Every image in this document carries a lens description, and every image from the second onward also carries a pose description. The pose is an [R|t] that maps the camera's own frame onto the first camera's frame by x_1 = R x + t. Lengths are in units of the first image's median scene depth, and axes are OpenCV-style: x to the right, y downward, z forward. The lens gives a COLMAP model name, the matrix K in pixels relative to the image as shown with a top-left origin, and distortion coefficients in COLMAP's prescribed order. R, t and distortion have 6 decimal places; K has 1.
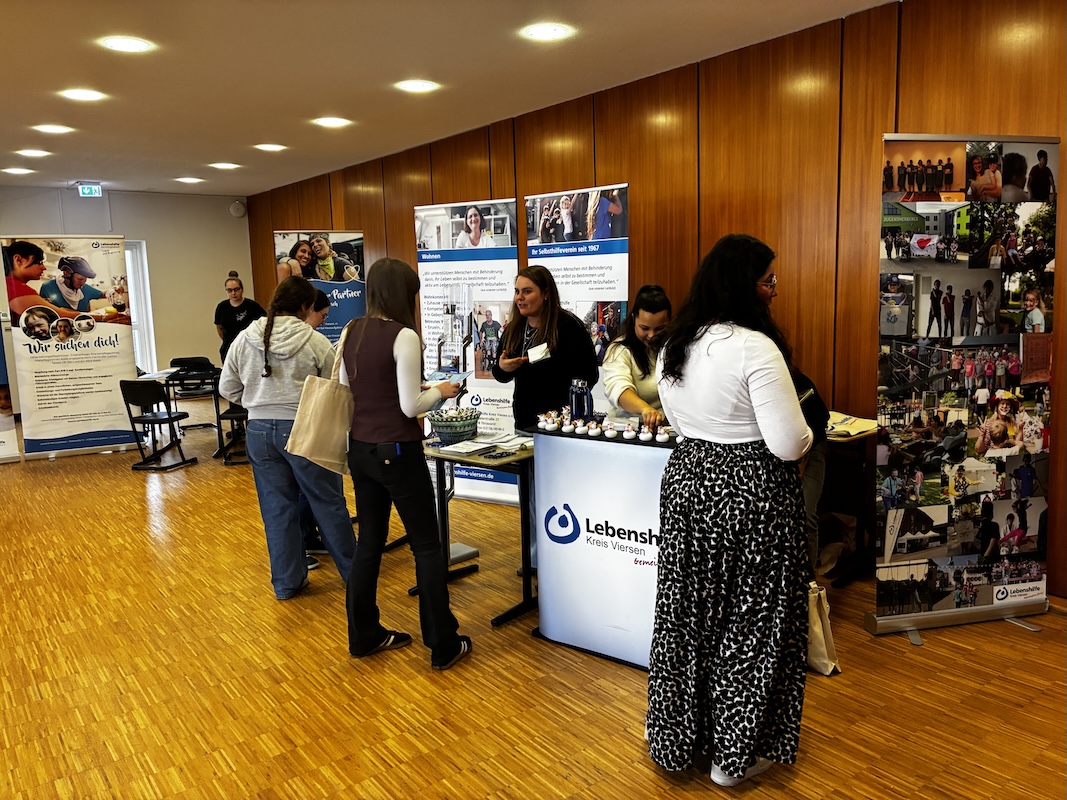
lens RADIAL K [[824.3, 0, 528.7], [0, 824.3, 409.0], [0, 0, 1]] dist [-0.003854, -0.026509]
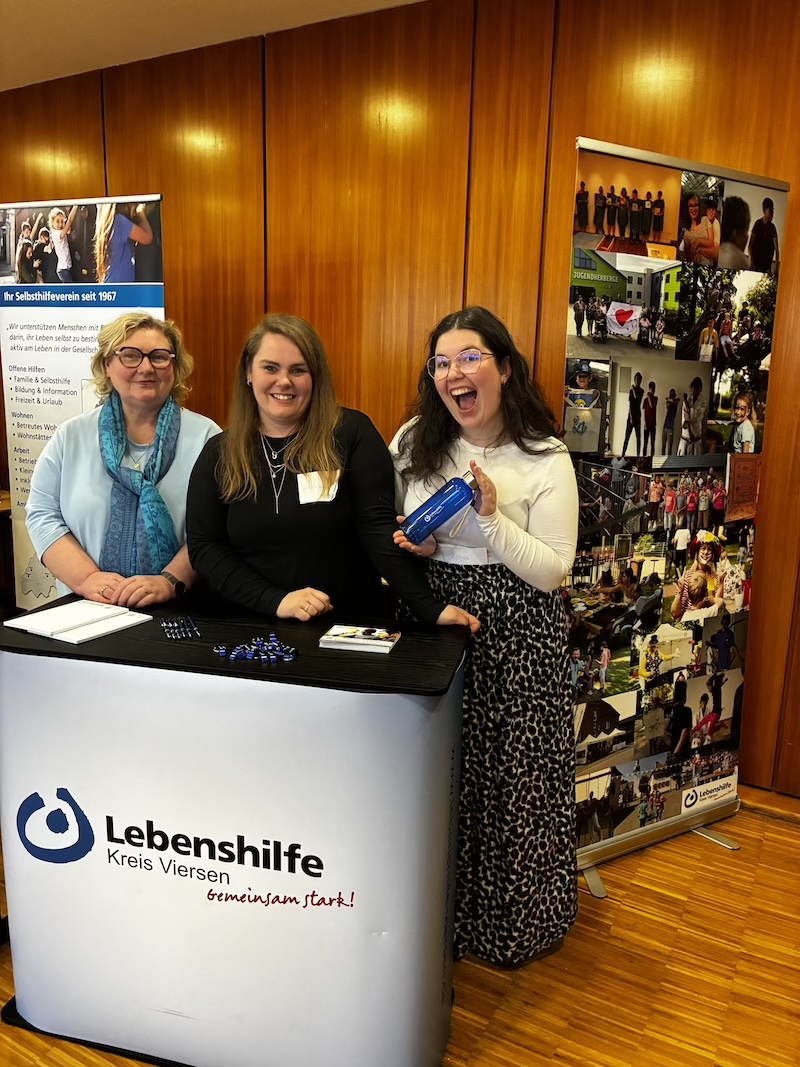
lens RADIAL K [[824.3, 0, 395.6], [0, 824.3, 549.1], [0, 0, 1]] dist [-0.003854, -0.026509]
pose [[0.916232, -0.026753, 0.399754, 0.032839], [0.003657, 0.998285, 0.058428, -0.050609], [-0.400631, -0.052072, 0.914758, 0.440521]]
